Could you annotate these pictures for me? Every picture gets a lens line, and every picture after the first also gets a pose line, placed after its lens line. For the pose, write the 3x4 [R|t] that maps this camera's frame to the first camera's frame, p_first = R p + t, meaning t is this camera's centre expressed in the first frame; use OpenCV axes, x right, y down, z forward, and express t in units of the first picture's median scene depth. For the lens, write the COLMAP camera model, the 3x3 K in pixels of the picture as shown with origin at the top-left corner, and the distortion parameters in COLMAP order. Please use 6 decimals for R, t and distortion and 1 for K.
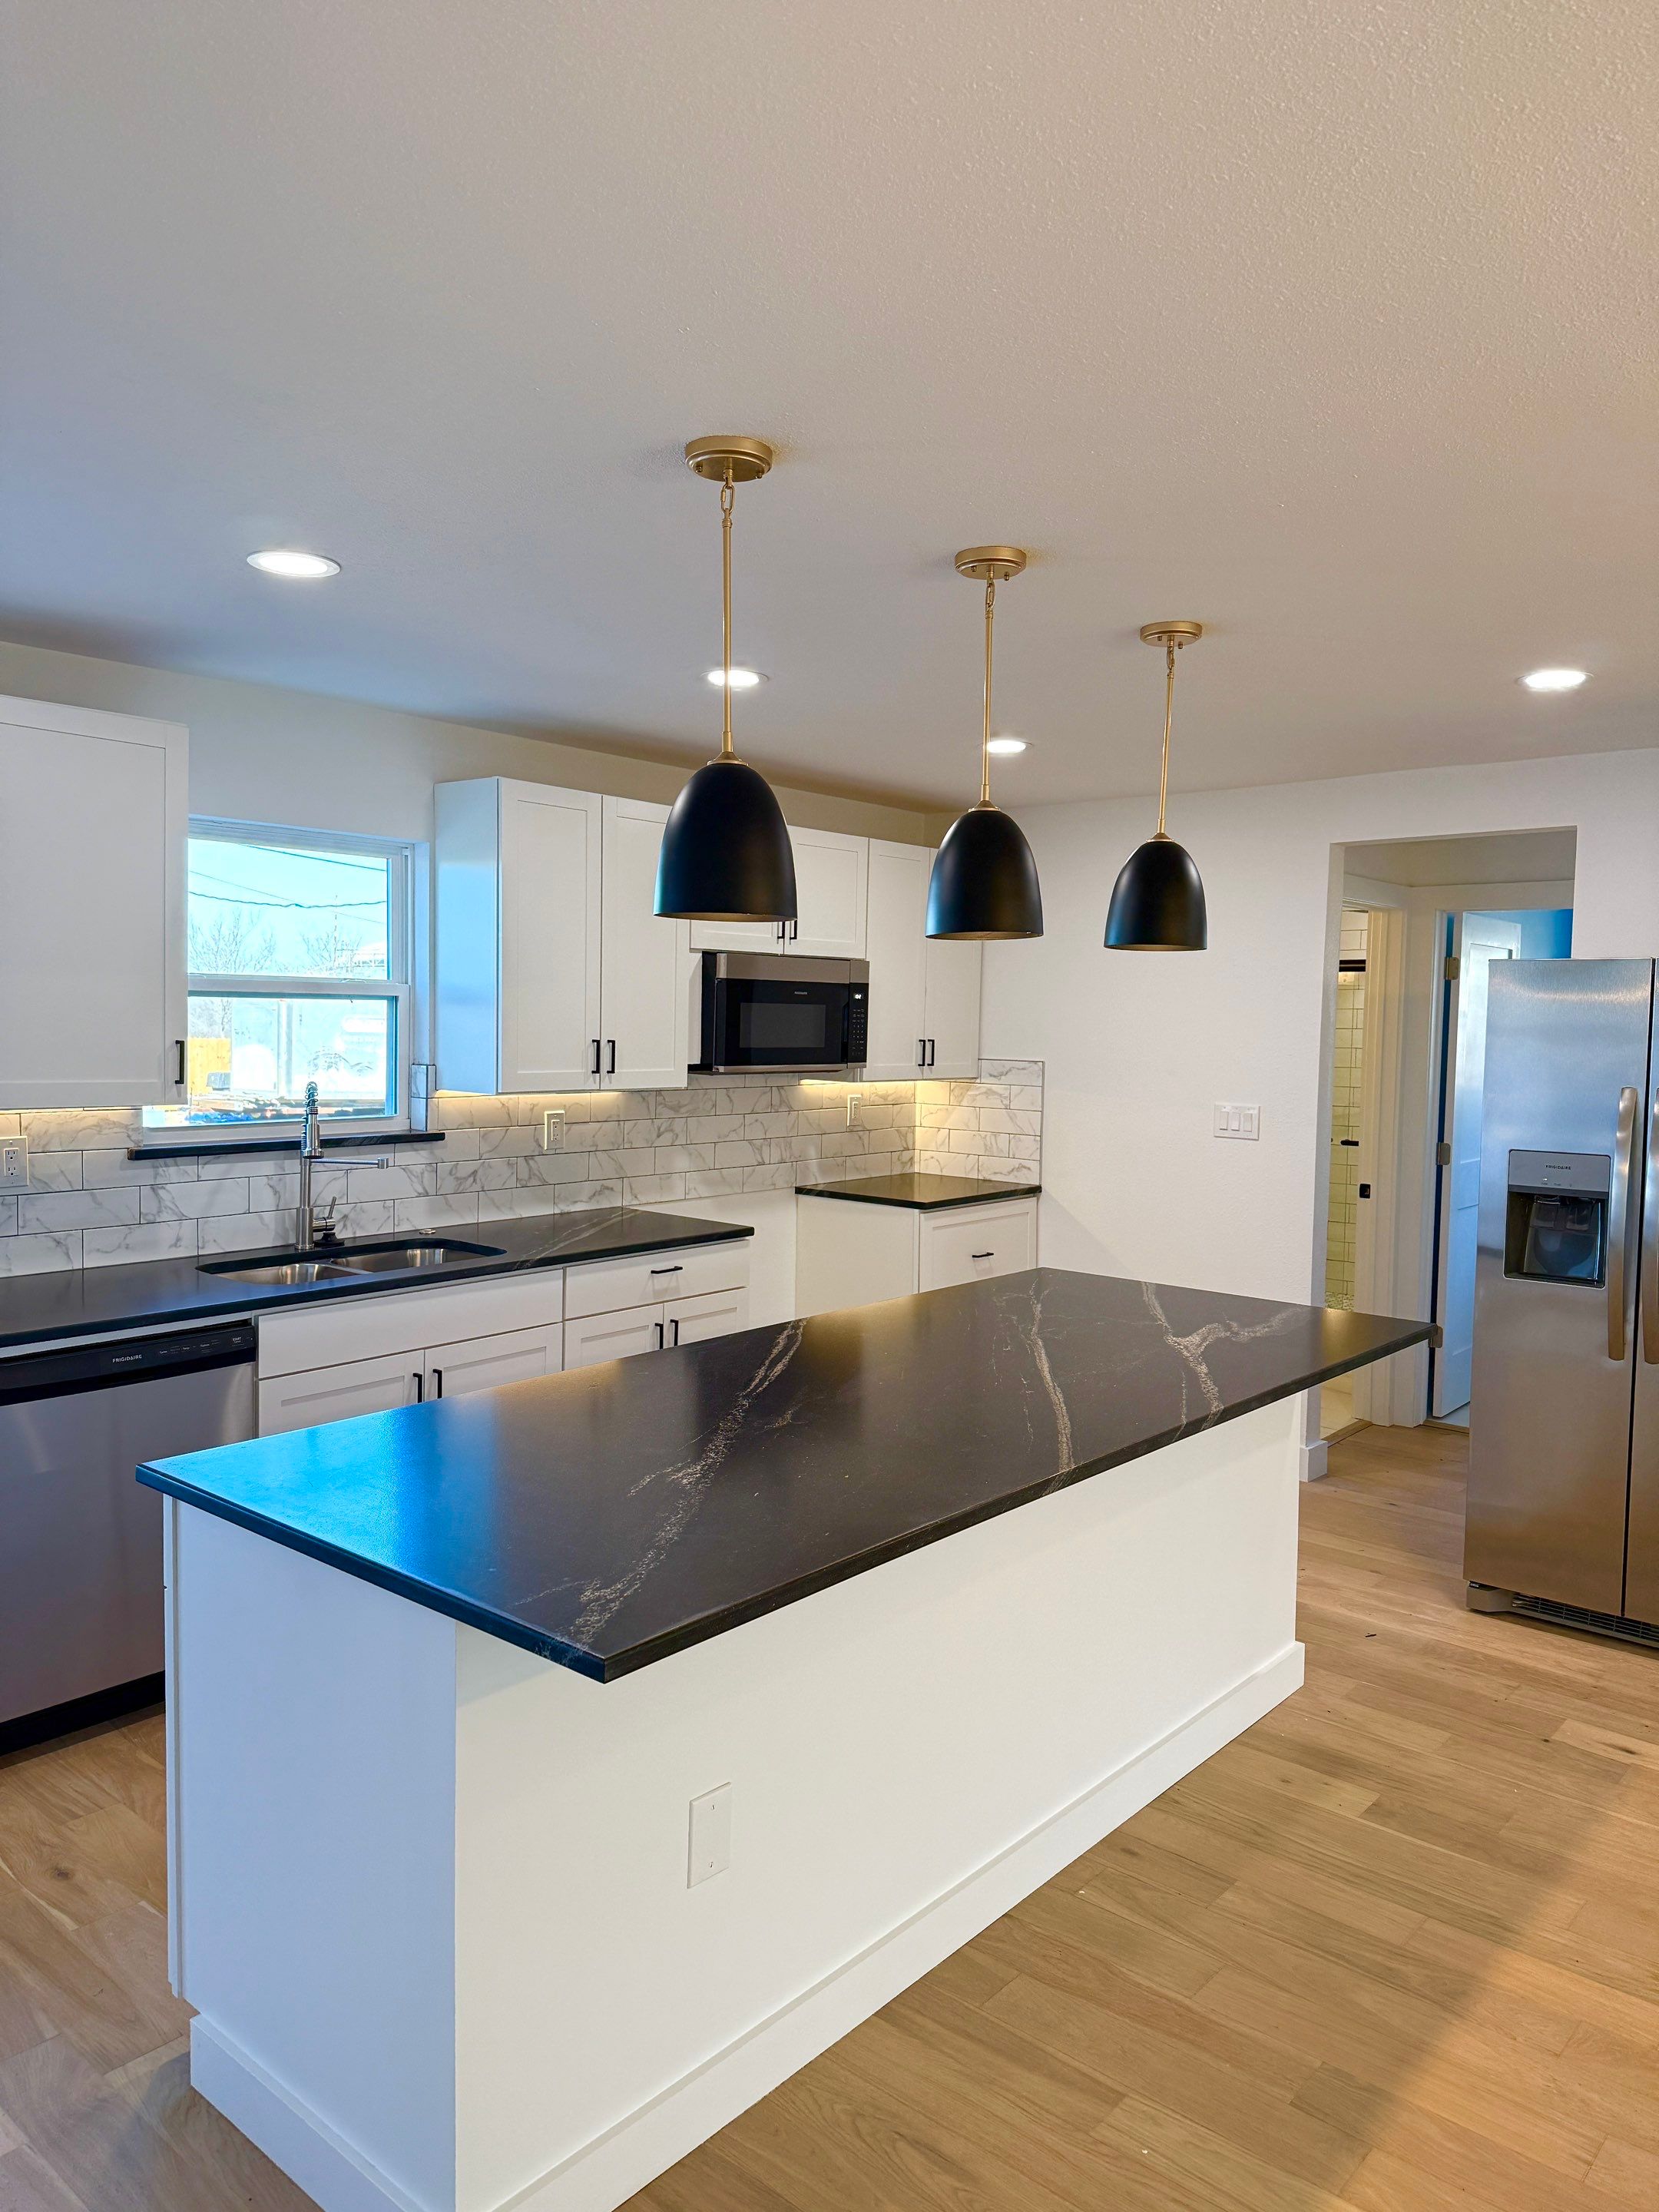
lens RADIAL K [[1541.5, 0, 829.5], [0, 1541.5, 1106.0], [0, 0, 1]] dist [0.102163, -0.117121]
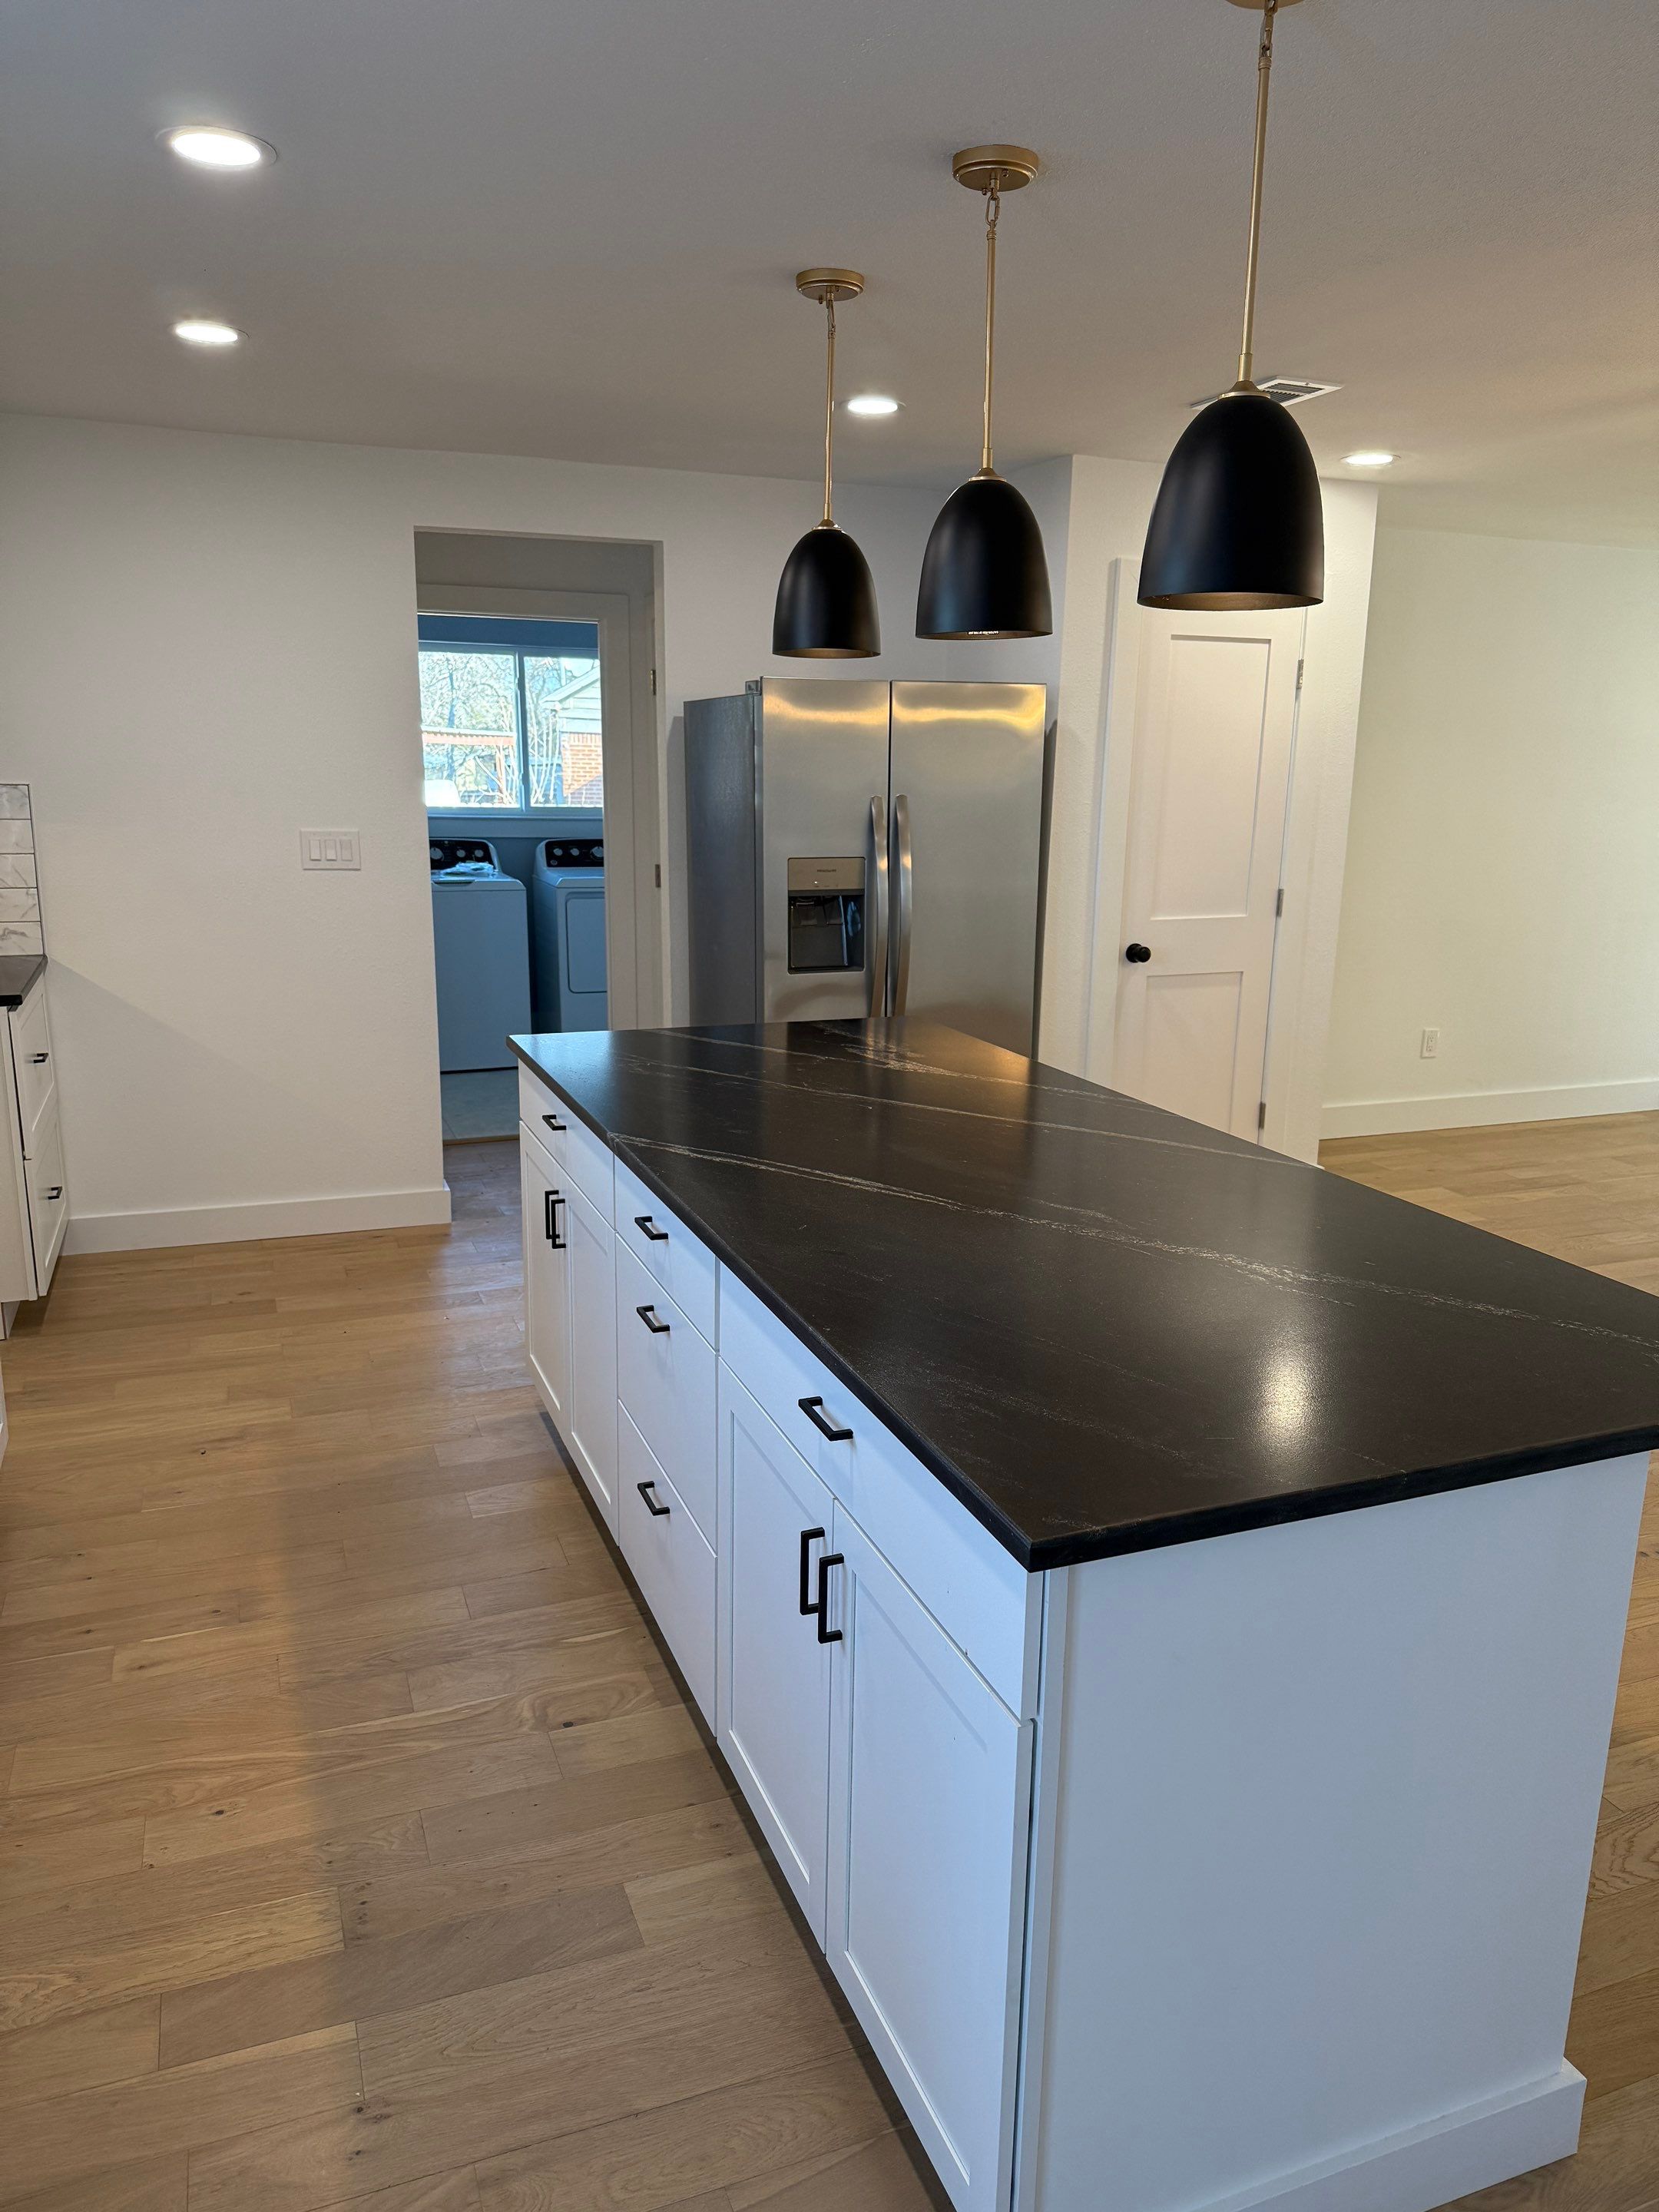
lens RADIAL K [[1541.5, 0, 829.5], [0, 1541.5, 1106.0], [0, 0, 1]] dist [0.102163, -0.117121]
pose [[0.454206, -0.204813, 0.867034, -0.469609], [0.044634, 0.977225, 0.207460, -0.022651], [-0.889778, -0.055531, 0.453003, 0.412140]]
